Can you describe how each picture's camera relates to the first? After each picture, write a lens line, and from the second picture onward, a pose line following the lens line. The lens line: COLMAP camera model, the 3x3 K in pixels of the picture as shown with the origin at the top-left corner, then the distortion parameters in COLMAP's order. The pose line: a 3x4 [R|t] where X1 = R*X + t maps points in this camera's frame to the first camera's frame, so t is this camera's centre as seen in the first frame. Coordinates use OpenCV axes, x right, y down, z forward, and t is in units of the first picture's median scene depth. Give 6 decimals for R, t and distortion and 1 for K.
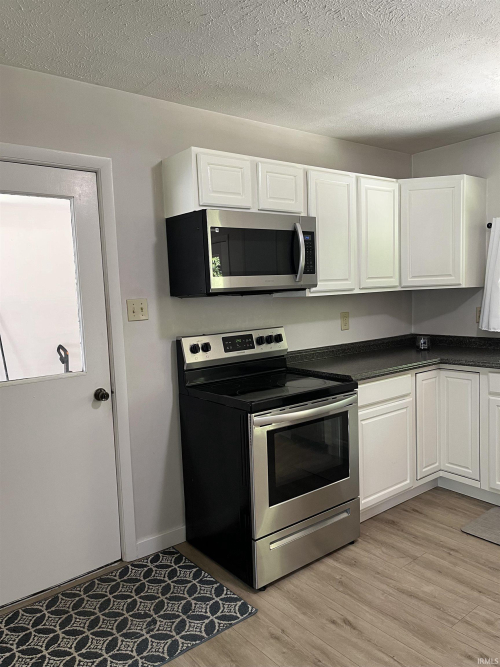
lens RADIAL K [[501.7, 0, 245.6], [0, 501.7, 336.0], [0, 0, 1]] dist [0.081998, -0.104200]
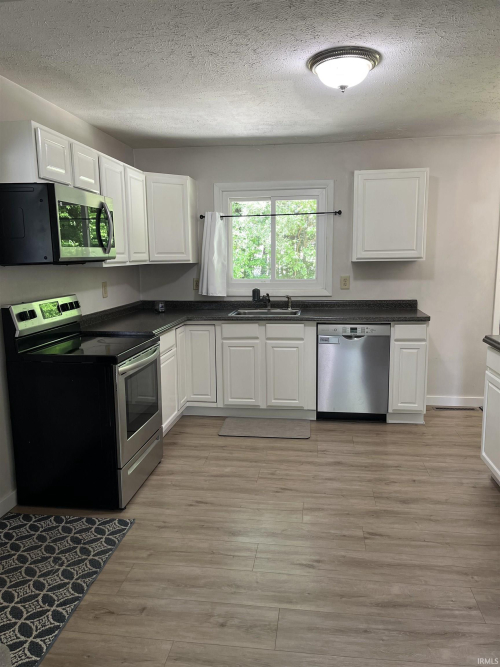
lens RADIAL K [[501.7, 0, 251.4], [0, 501.7, 333.2], [0, 0, 1]] dist [0.081998, -0.104200]
pose [[0.717256, -0.075299, 0.692729, -0.477732], [0.045851, 0.997090, 0.060909, 0.018122], [-0.695299, -0.011925, 0.718622, -0.066782]]
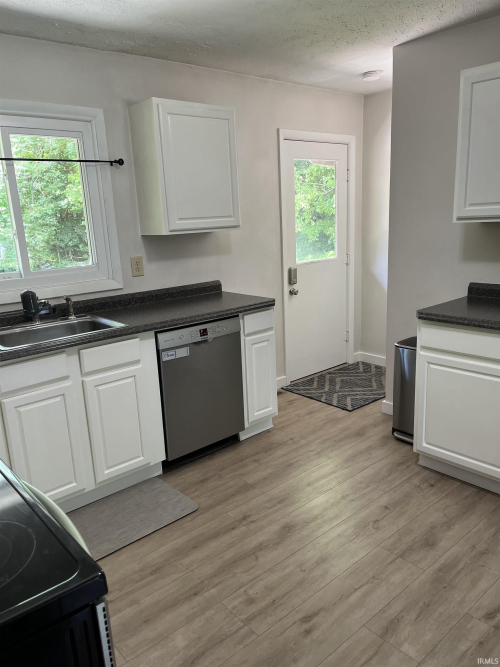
lens RADIAL K [[501.7, 0, 248.6], [0, 501.7, 335.5], [0, 0, 1]] dist [0.081998, -0.104200]
pose [[-0.043416, -0.190409, 0.980744, -0.261620], [0.137476, 0.971193, 0.194641, -0.071063], [-0.989553, 0.143279, -0.015989, 0.716345]]
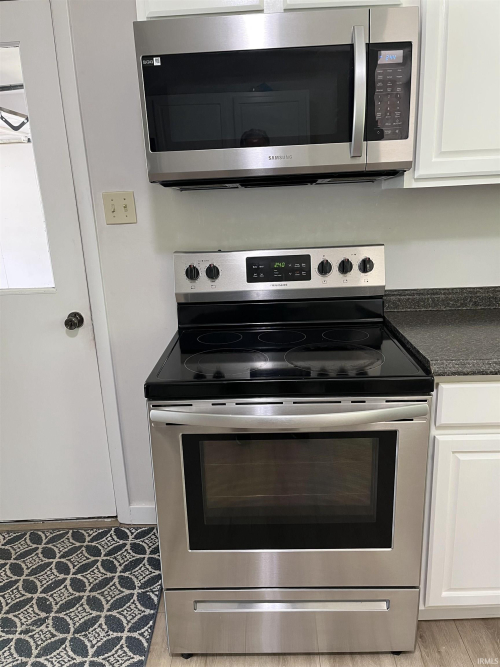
lens RADIAL K [[501.7, 0, 248.9], [0, 501.7, 336.2], [0, 0, 1]] dist [0.081998, -0.104200]
pose [[0.773536, 0.177937, -0.608260, 0.359579], [-0.052161, 0.974395, 0.218709, -0.039360], [0.631602, -0.137452, 0.763011, 0.522564]]
